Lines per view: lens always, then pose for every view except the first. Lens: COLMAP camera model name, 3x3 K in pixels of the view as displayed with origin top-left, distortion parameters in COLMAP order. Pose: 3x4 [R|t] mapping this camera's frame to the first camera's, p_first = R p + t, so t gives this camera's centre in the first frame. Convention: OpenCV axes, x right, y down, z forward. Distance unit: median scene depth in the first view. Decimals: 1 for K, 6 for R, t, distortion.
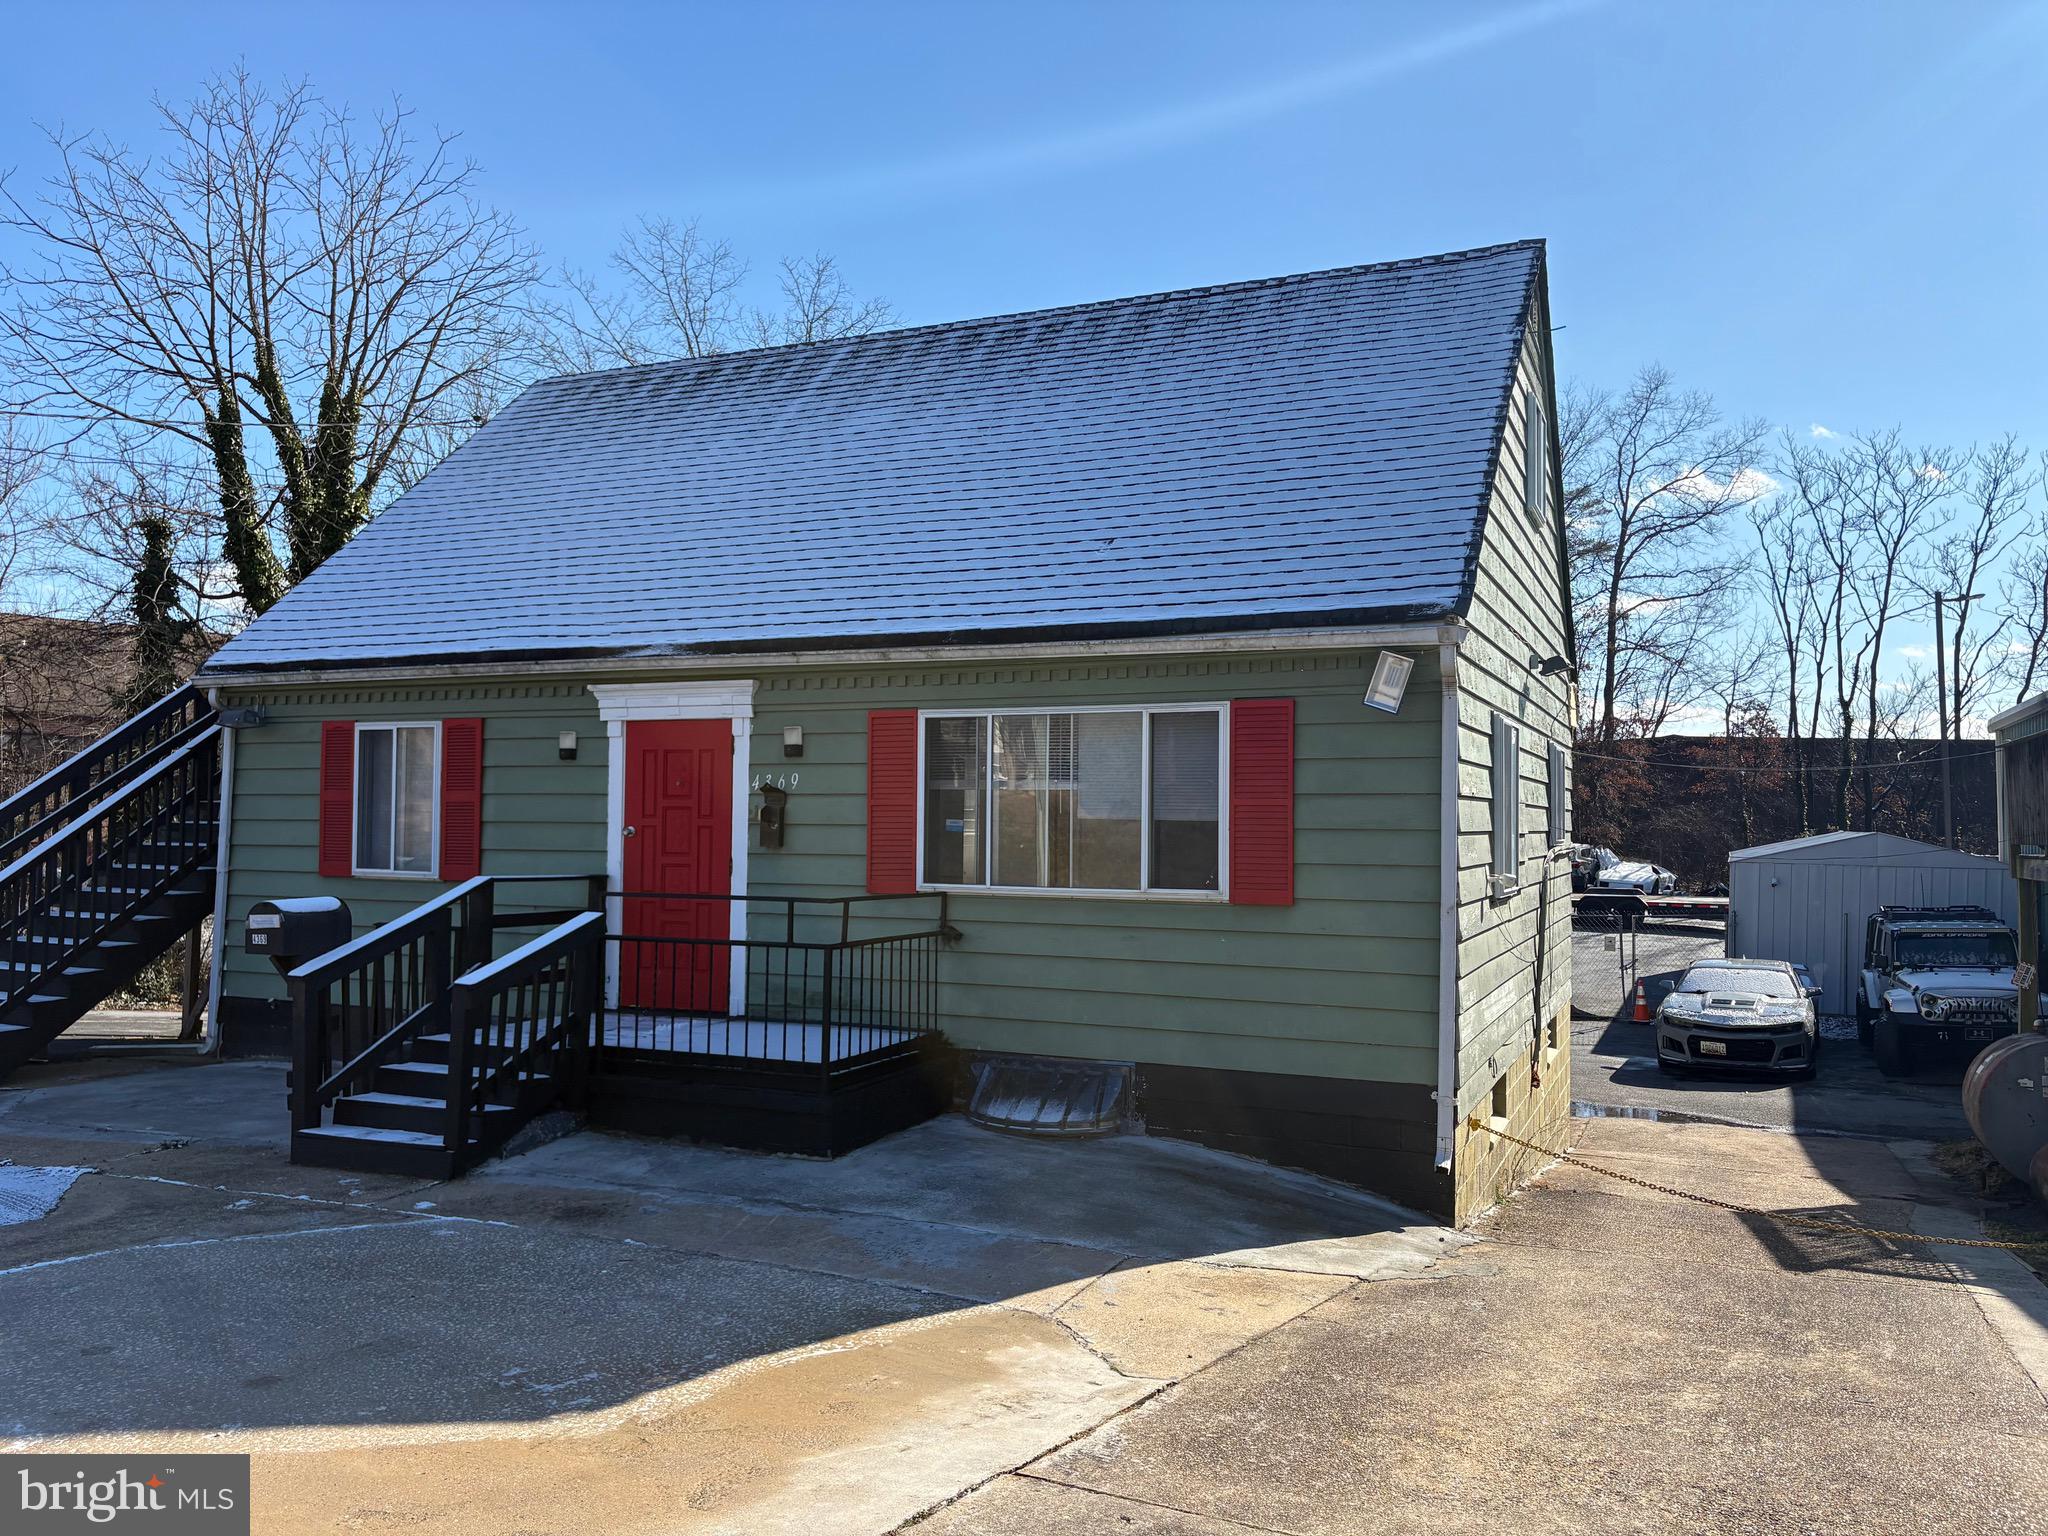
lens RADIAL K [[1543.0, 0, 1026.2], [0, 1543.0, 766.8], [0, 0, 1]] dist [0.002935, 0.000038]
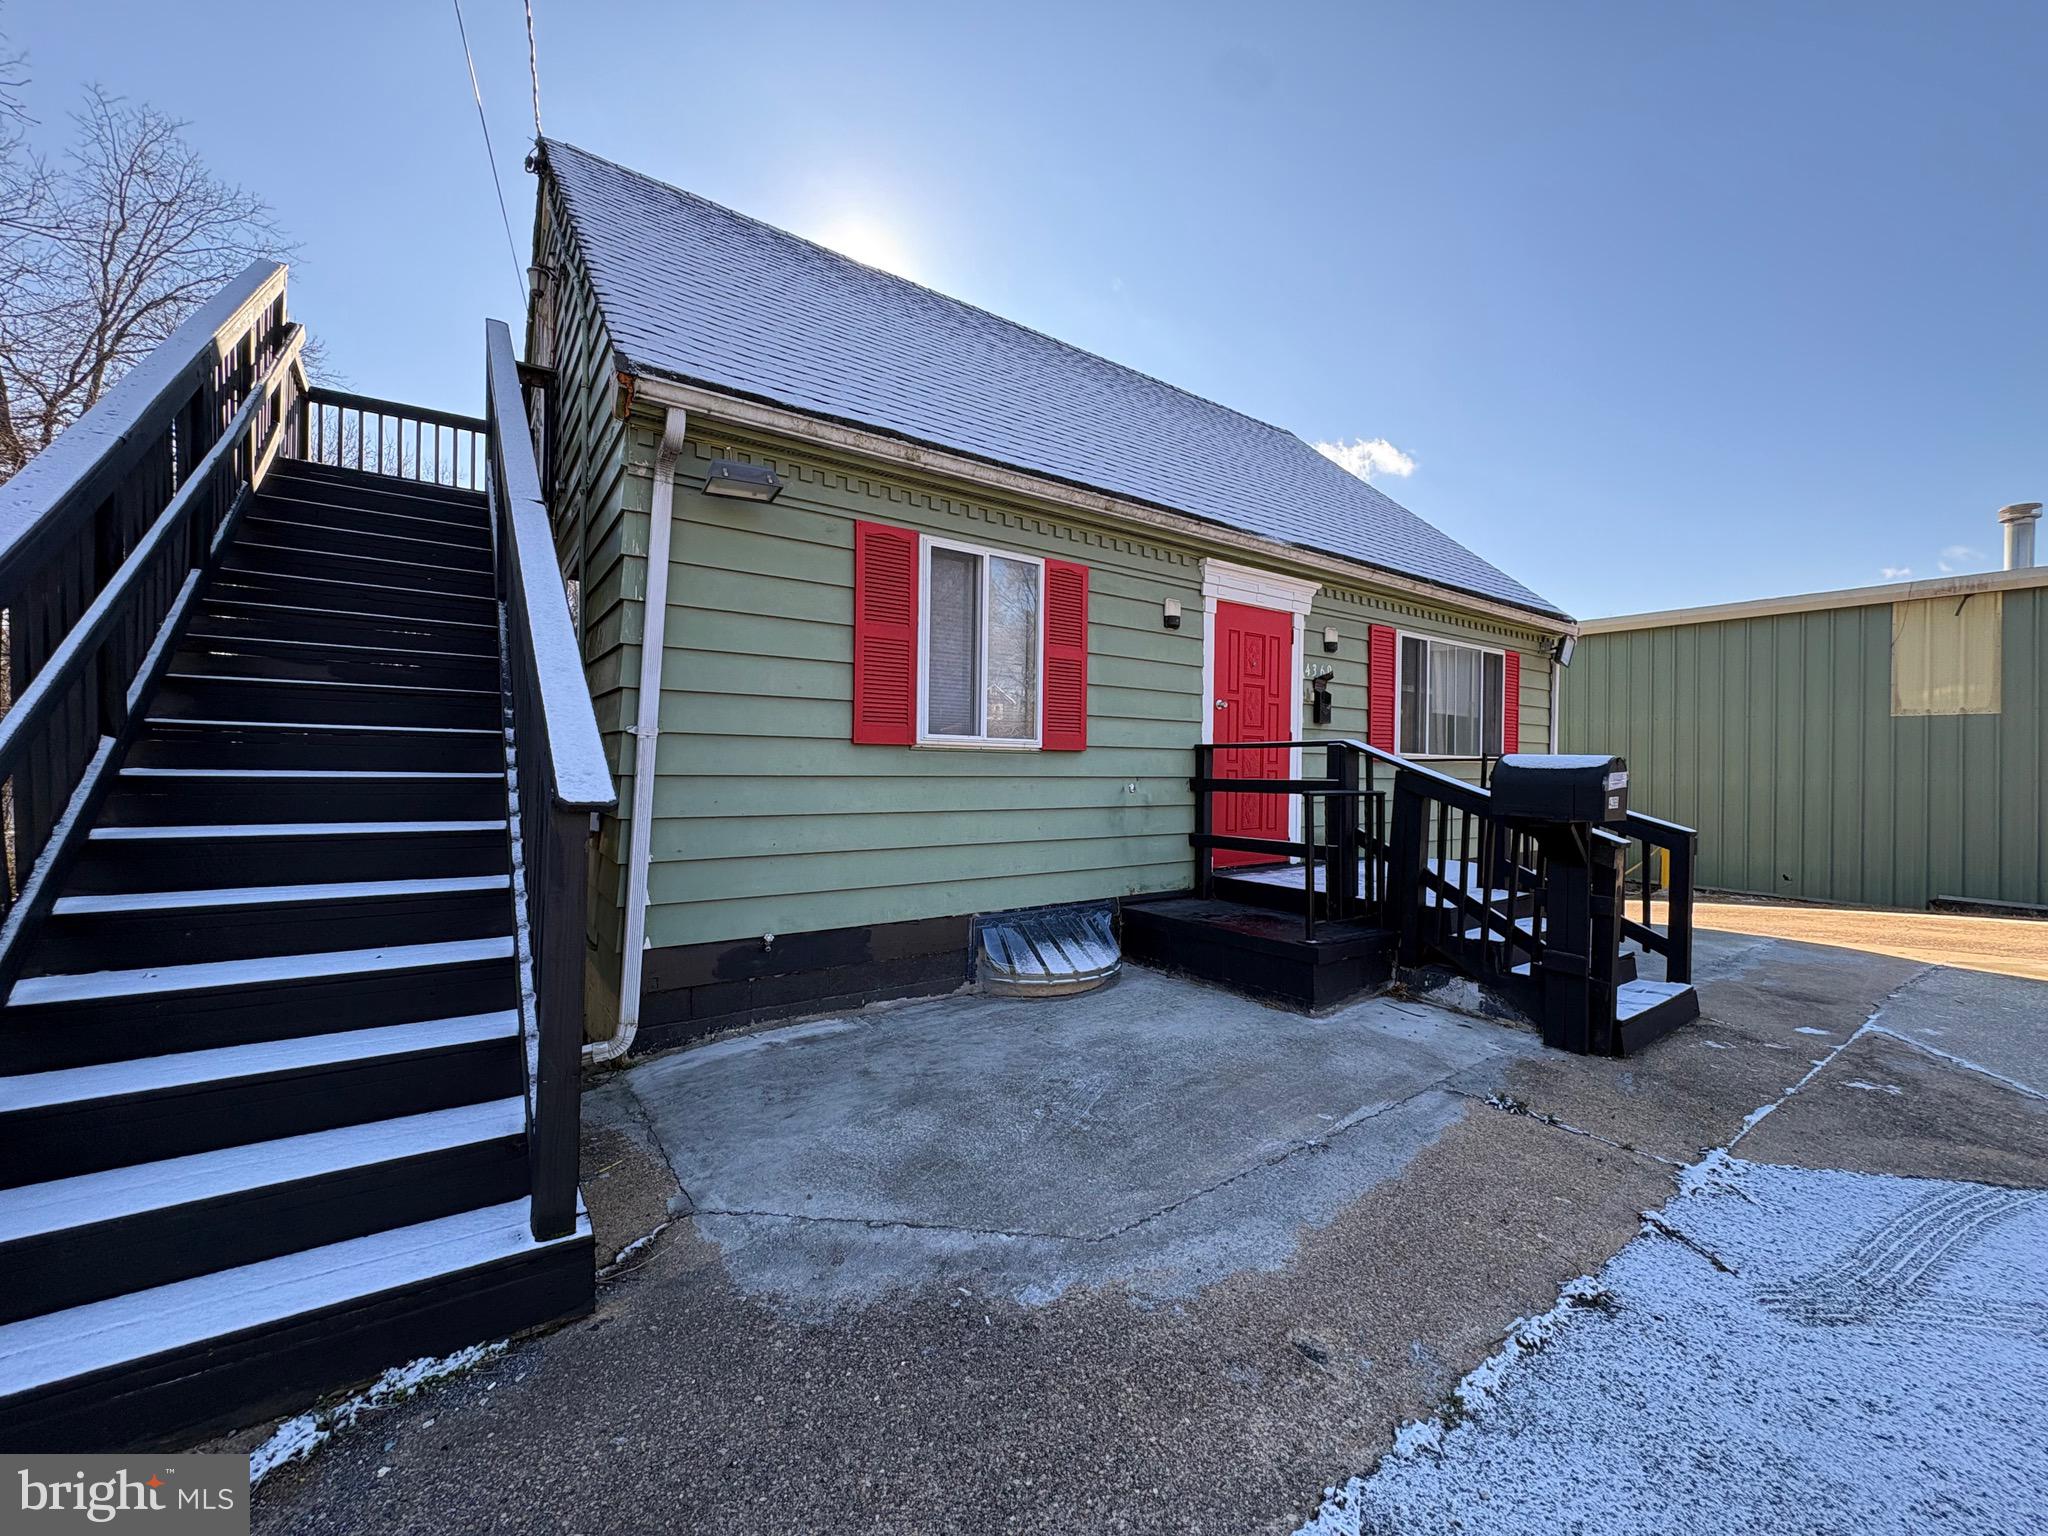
lens RADIAL K [[821.1, 0, 1024.2], [0, 821.1, 774.0], [0, 0, 1]] dist [0.000250, 0.000002]
pose [[0.509454, -0.005263, 0.860482, -0.803906], [-0.031154, 0.999213, 0.024556, 0.079223], [-0.859934, -0.039317, 0.508889, 0.821023]]
